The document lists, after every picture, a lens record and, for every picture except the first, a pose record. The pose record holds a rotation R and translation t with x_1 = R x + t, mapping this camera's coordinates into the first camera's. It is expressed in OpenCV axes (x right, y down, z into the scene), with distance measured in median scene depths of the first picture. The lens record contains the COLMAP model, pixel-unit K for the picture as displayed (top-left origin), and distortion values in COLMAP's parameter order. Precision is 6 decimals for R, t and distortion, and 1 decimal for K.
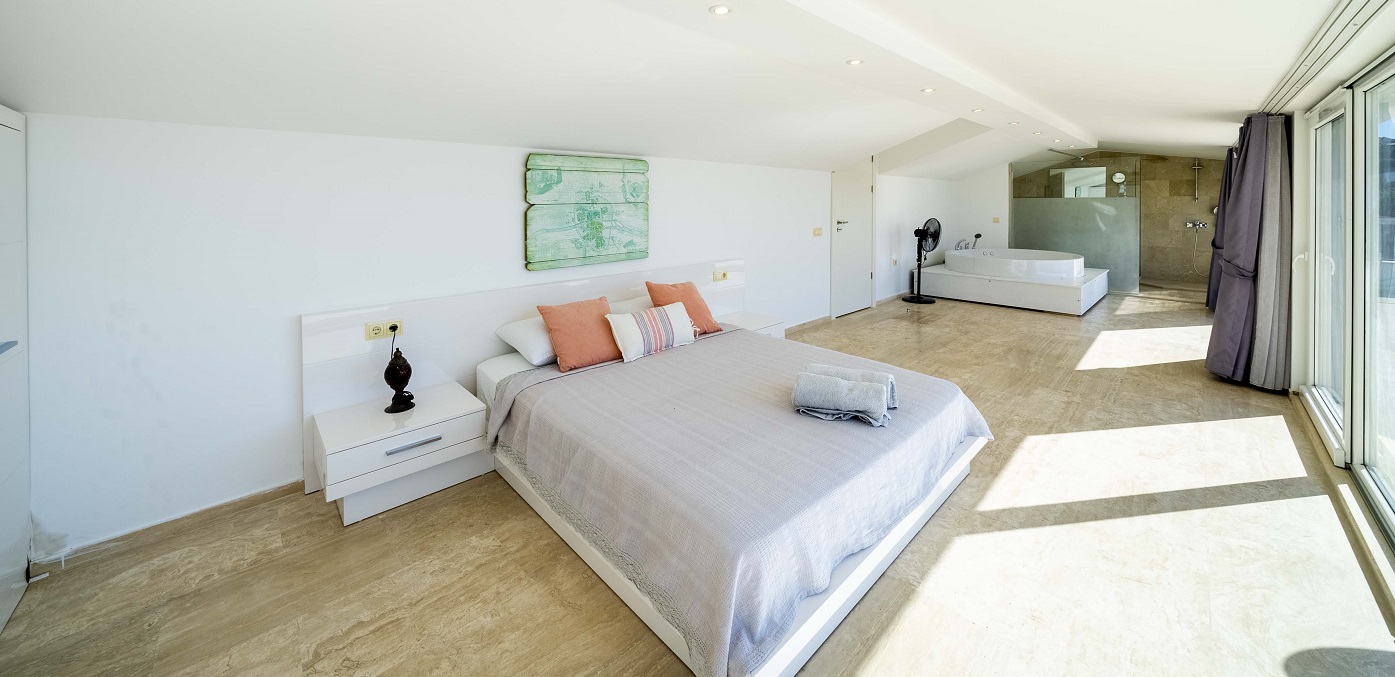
lens RADIAL K [[501.2, 0, 686.9], [0, 501.2, 332.4], [0, 0, 1]] dist [-0.001161, -0.000114]
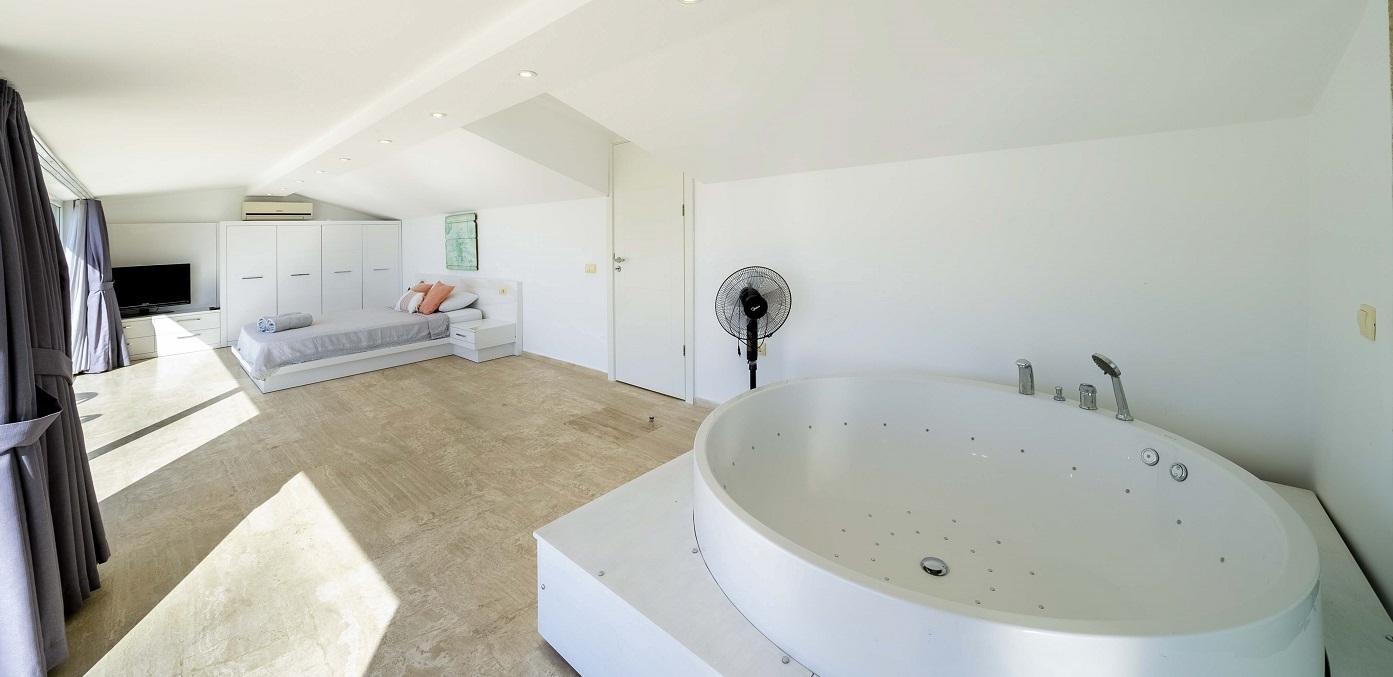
lens RADIAL K [[500.5, 0, 685.9], [0, 500.5, 332.4], [0, 0, 1]] dist [-0.001161, -0.000114]
pose [[0.029481, 0.202889, -0.978758, 1.131782], [-0.217919, 0.956935, 0.191801, -0.296307], [0.975522, 0.207635, 0.072425, 1.121515]]
